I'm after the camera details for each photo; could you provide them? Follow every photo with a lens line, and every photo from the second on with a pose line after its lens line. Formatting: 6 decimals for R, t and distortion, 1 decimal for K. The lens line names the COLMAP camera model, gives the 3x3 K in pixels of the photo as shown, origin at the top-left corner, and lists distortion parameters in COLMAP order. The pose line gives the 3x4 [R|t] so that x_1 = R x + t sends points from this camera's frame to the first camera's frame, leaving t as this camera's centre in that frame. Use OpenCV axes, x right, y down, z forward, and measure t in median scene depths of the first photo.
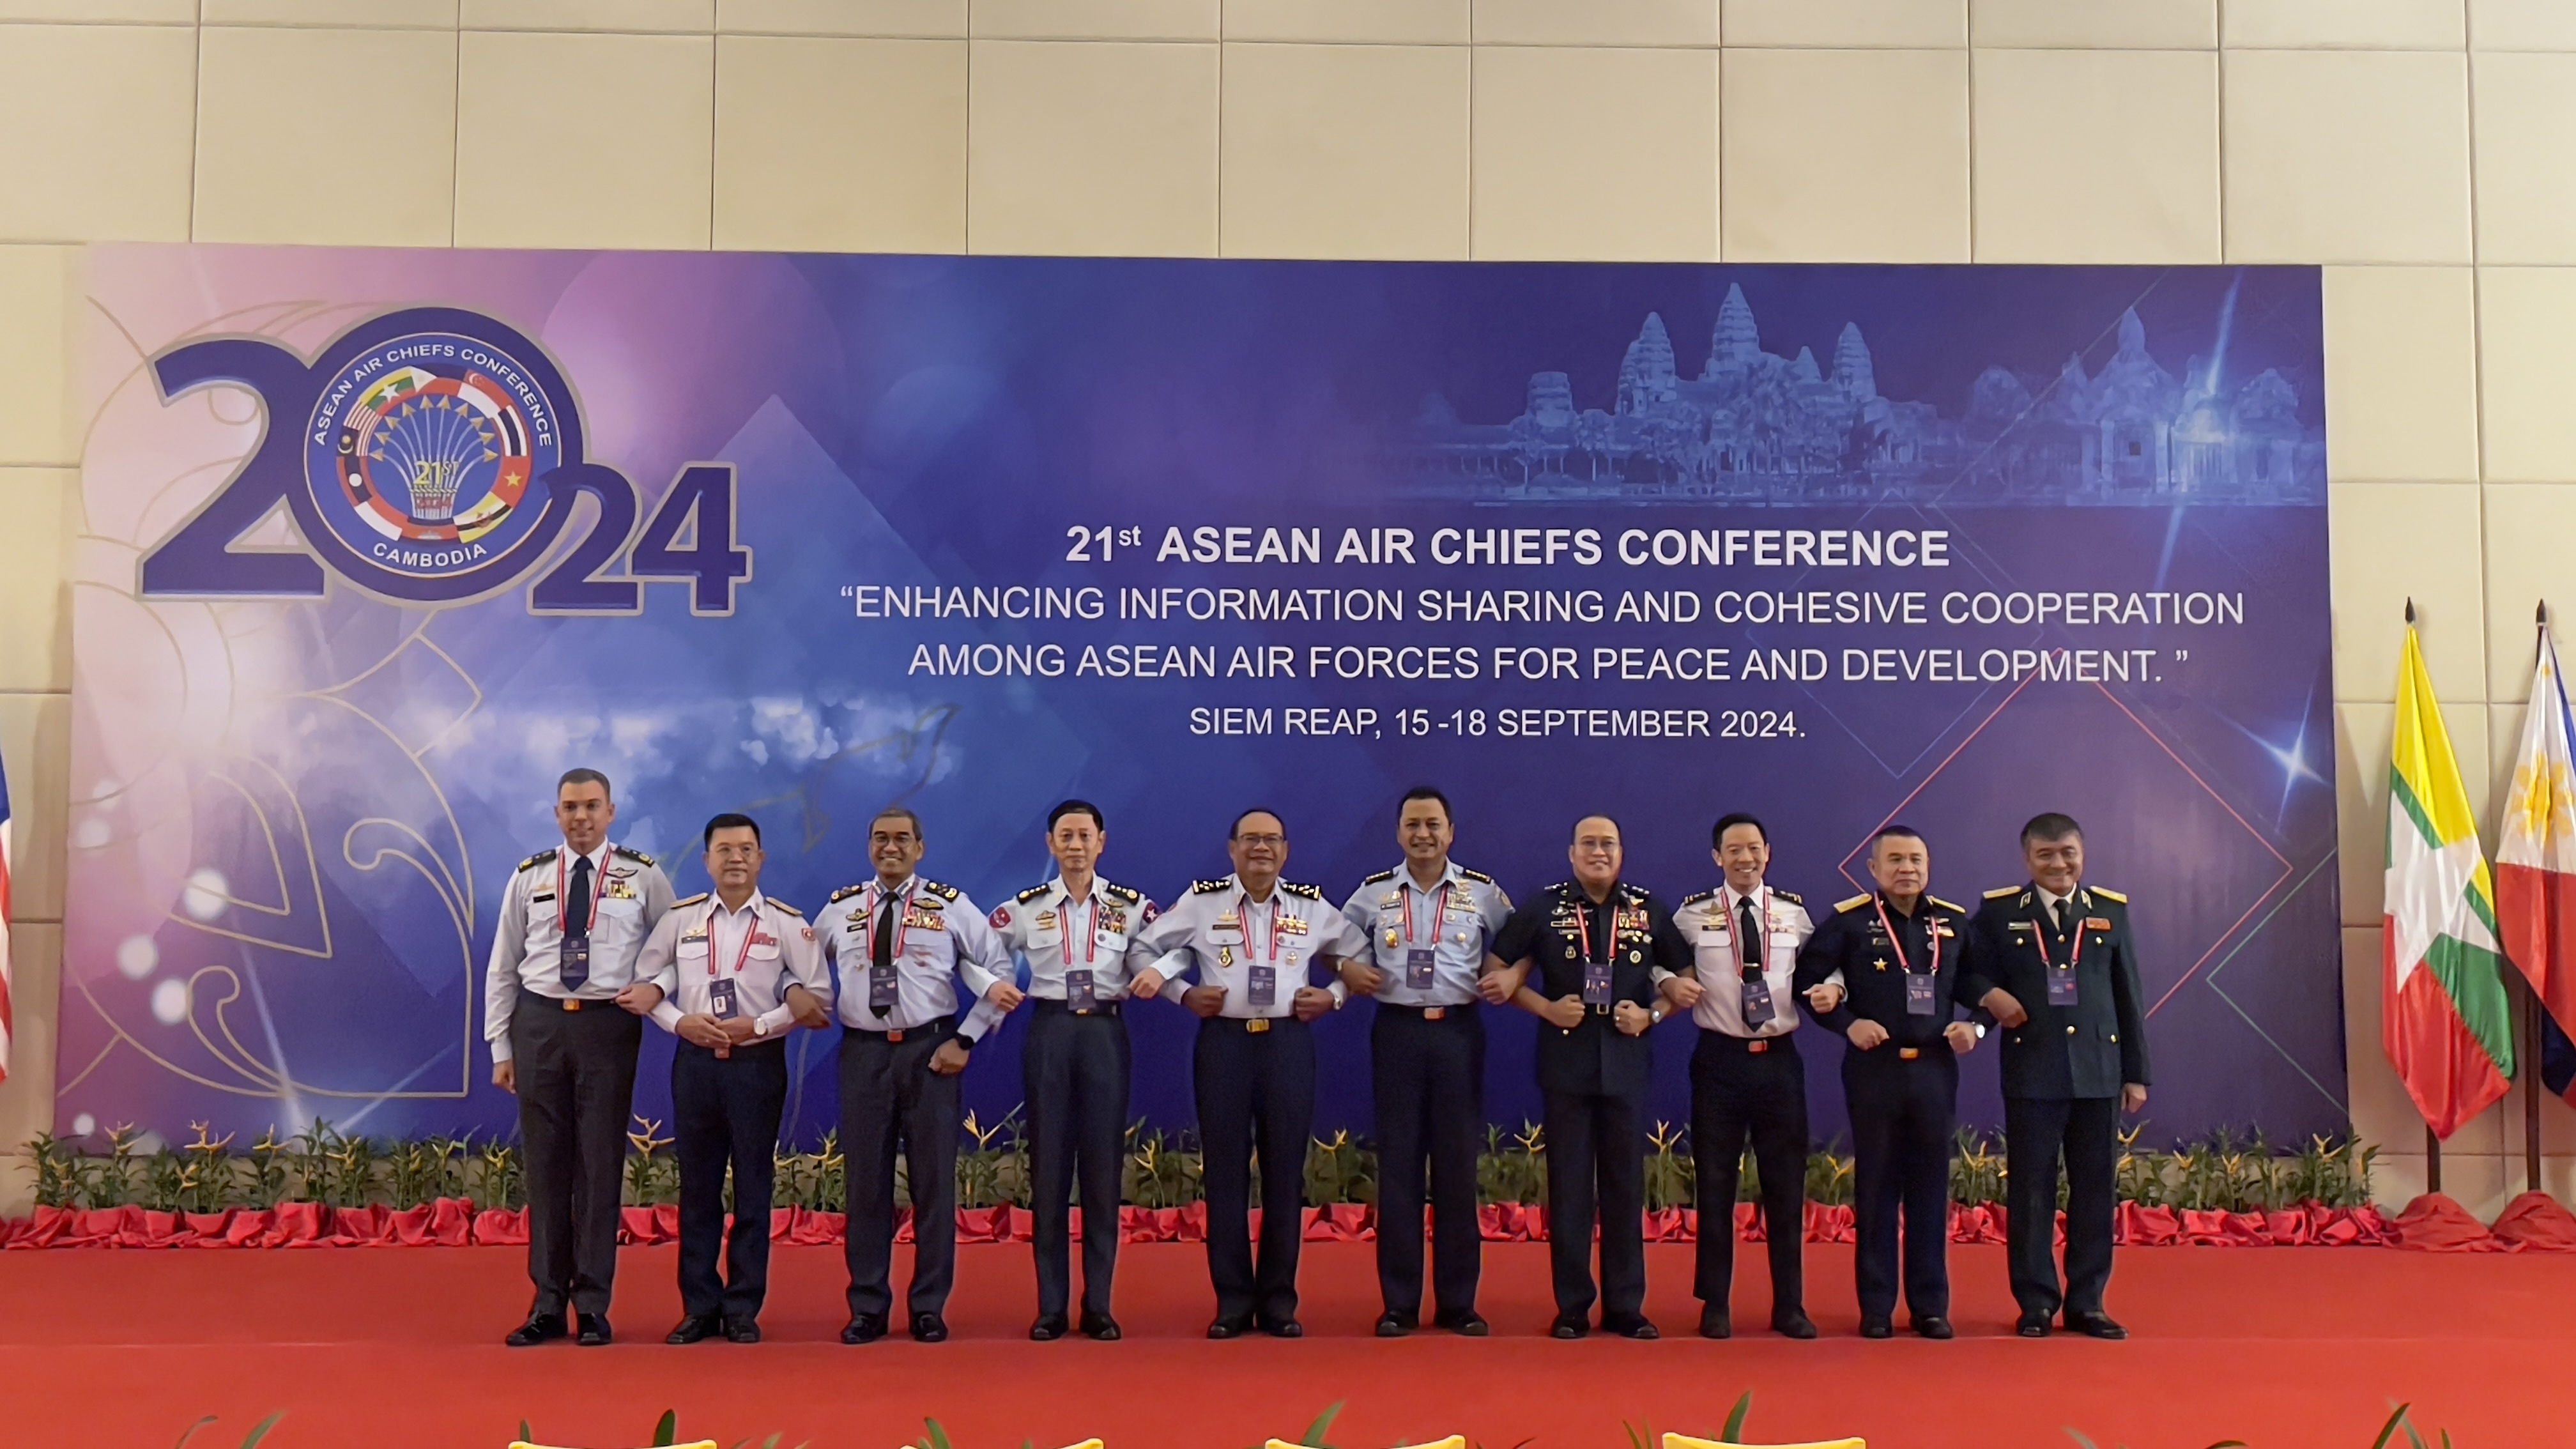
lens RADIAL K [[2627.1, 0, 1328.9], [0, 2627.1, 784.5], [0, 0, 1]] dist [0.060826, 0.000000]
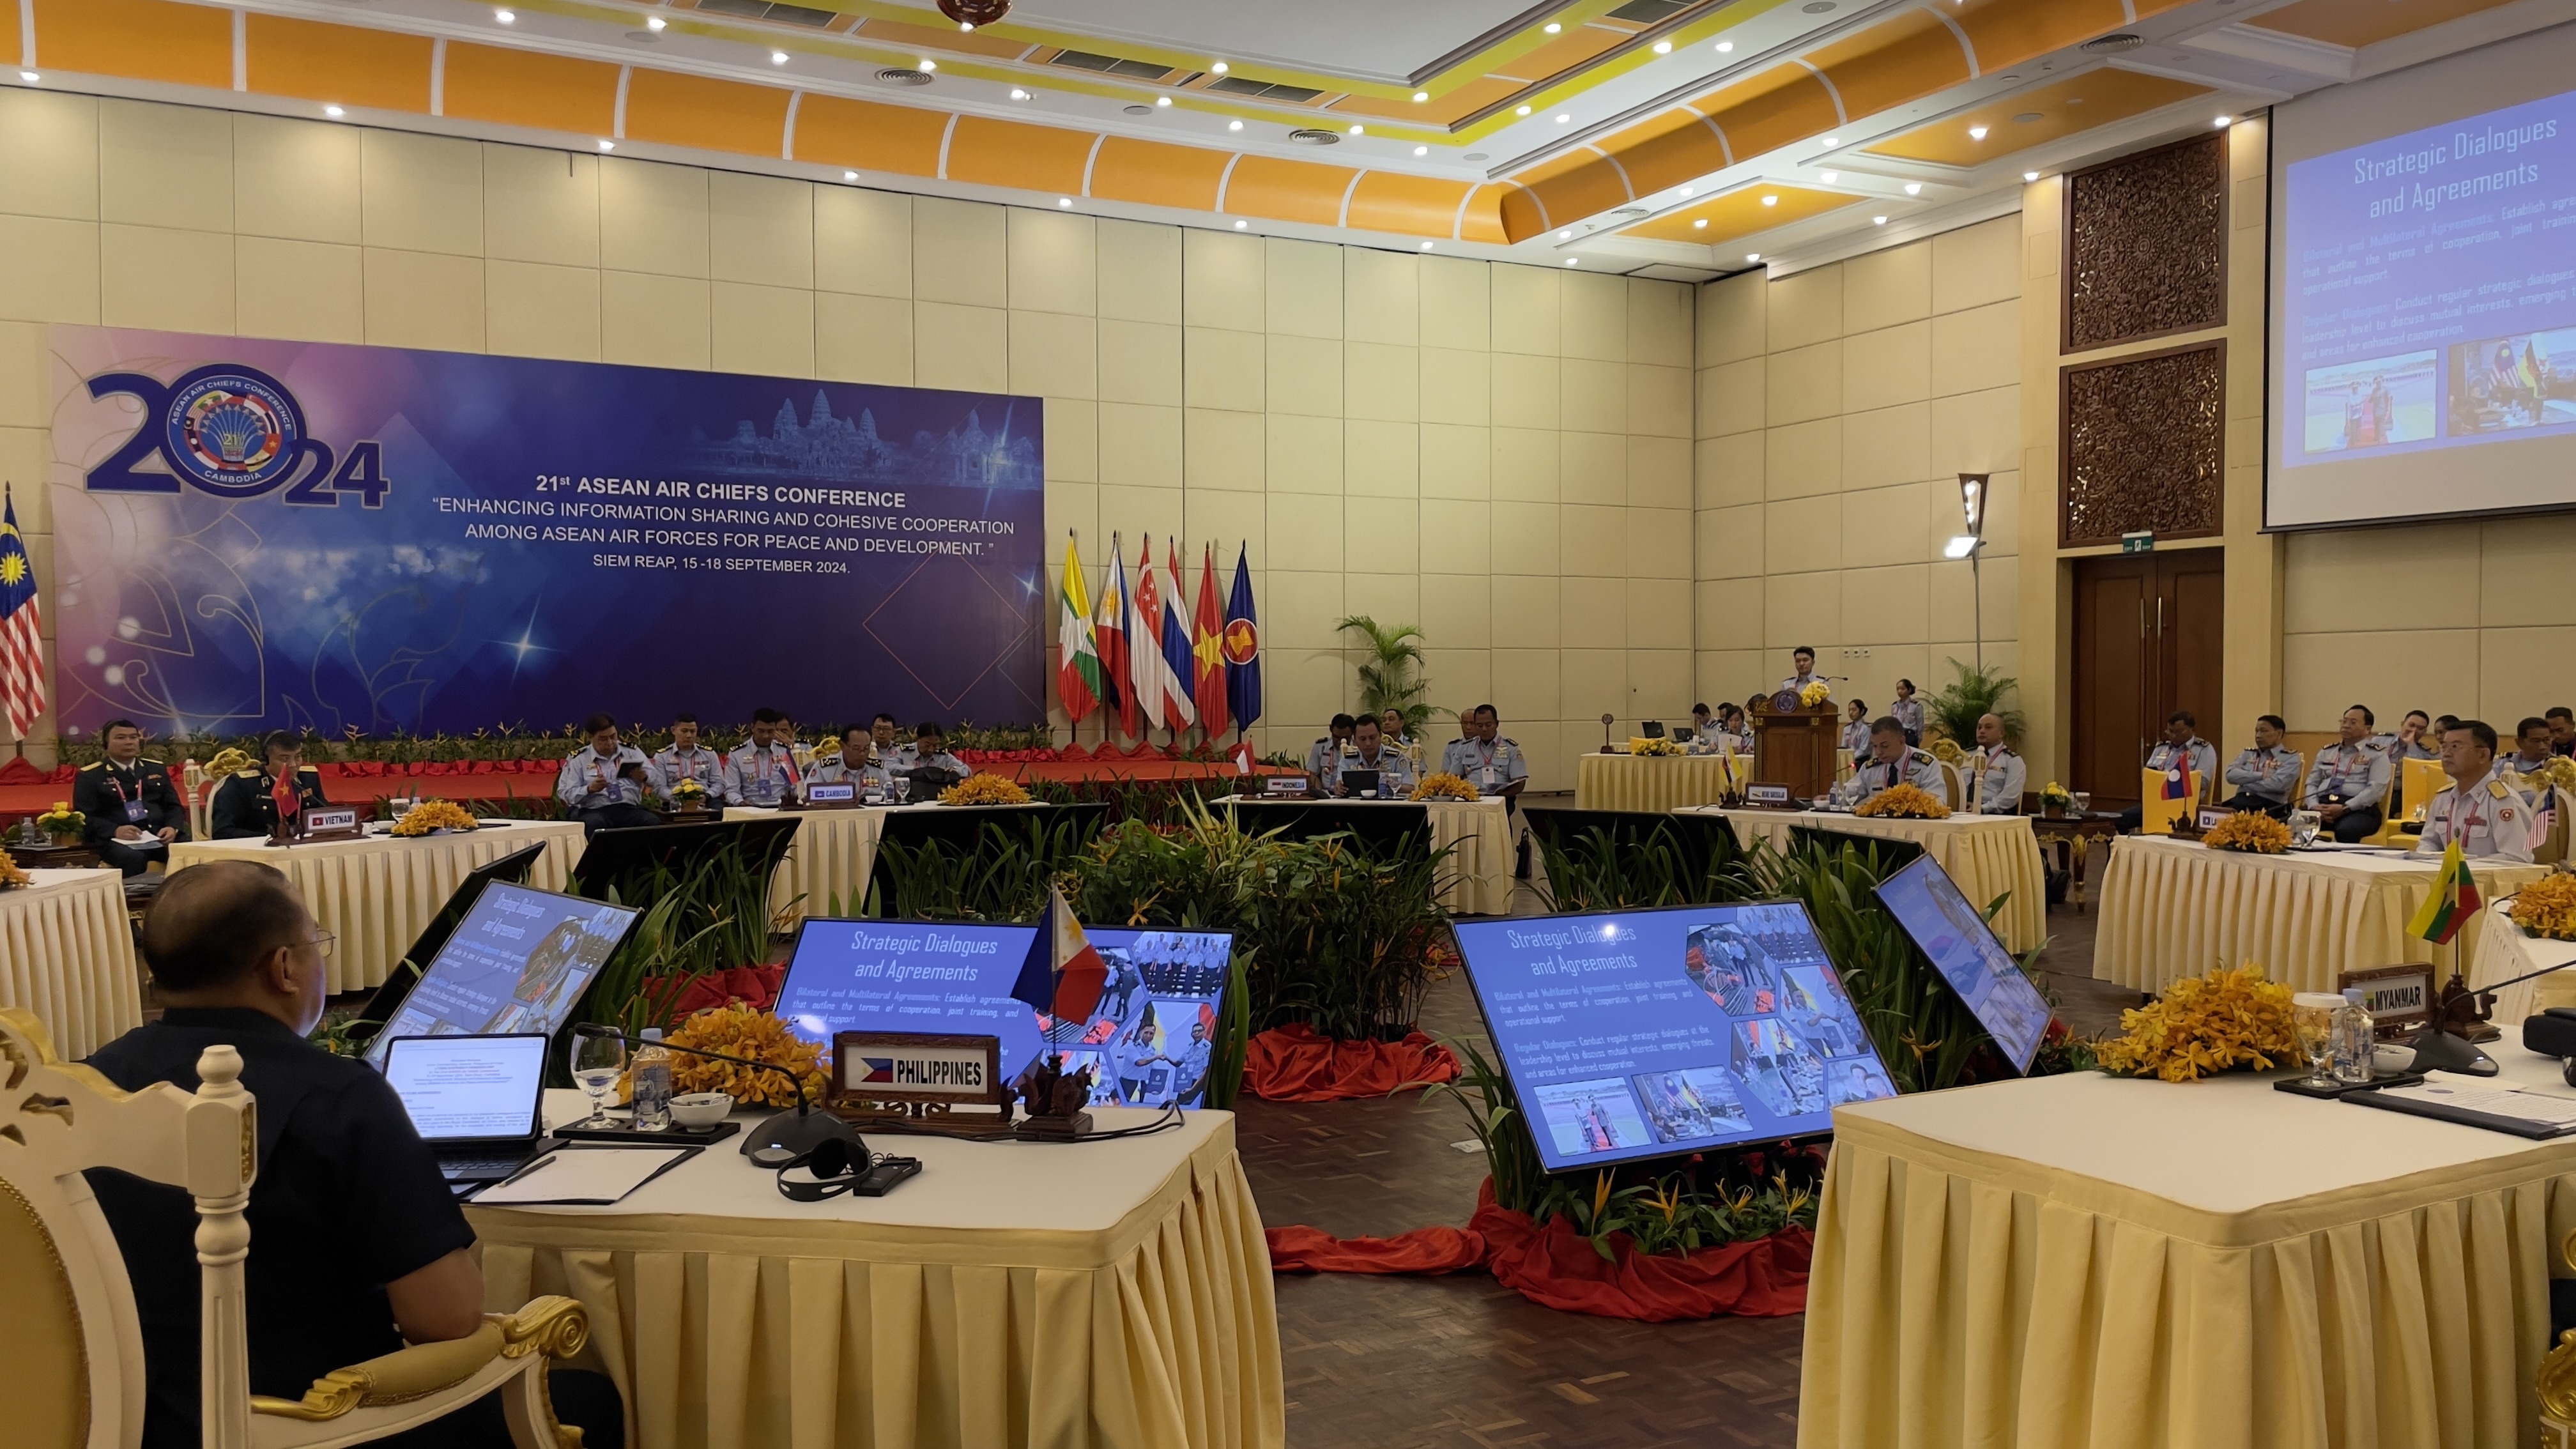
lens RADIAL K [[1949.1, 0, 1288.9], [0, 1949.1, 737.1], [0, 0, 1]] dist [0.043584, 0.002714]
pose [[0.894972, -0.016180, 0.445829, -0.286178], [-0.030056, 0.994885, 0.096442, -0.055241], [-0.445109, -0.099713, 0.889907, -0.894569]]
